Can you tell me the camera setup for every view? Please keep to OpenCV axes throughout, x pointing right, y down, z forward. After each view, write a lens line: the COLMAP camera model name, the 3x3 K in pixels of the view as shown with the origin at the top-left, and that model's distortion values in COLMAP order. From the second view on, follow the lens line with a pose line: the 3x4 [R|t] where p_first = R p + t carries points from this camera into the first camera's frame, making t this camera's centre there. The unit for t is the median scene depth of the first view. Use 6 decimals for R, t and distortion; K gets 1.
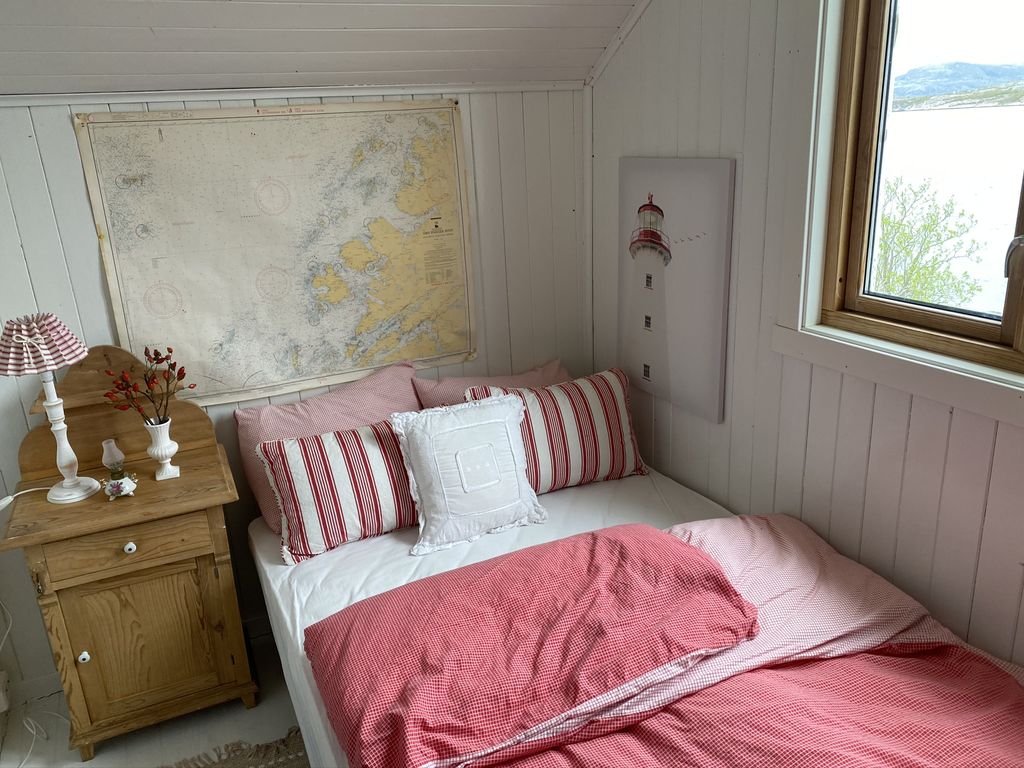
lens RADIAL K [[757.7, 0, 509.4], [0, 757.7, 380.3], [0, 0, 1]] dist [0.010878, -0.003619]
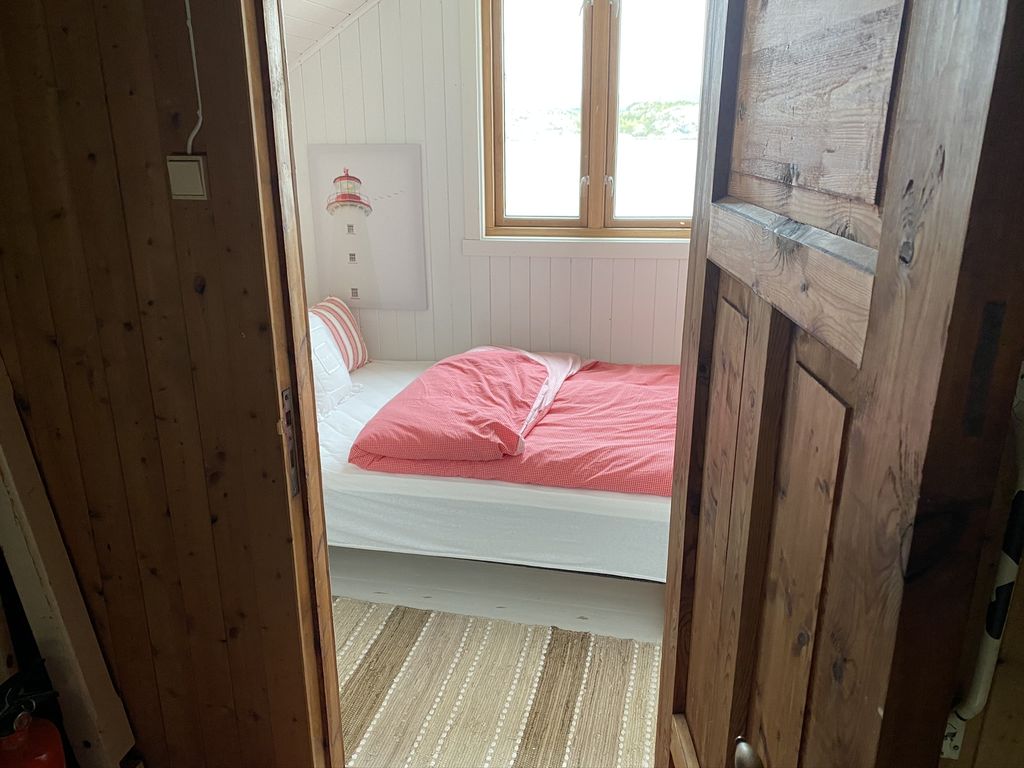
lens RADIAL K [[757.7, 0, 513.5], [0, 757.7, 386.1], [0, 0, 1]] dist [0.010878, -0.003619]
pose [[0.595615, -0.204194, 0.776883, -0.858900], [0.219387, 0.971732, 0.087210, 0.109488], [-0.772730, 0.118495, 0.623576, -0.125848]]
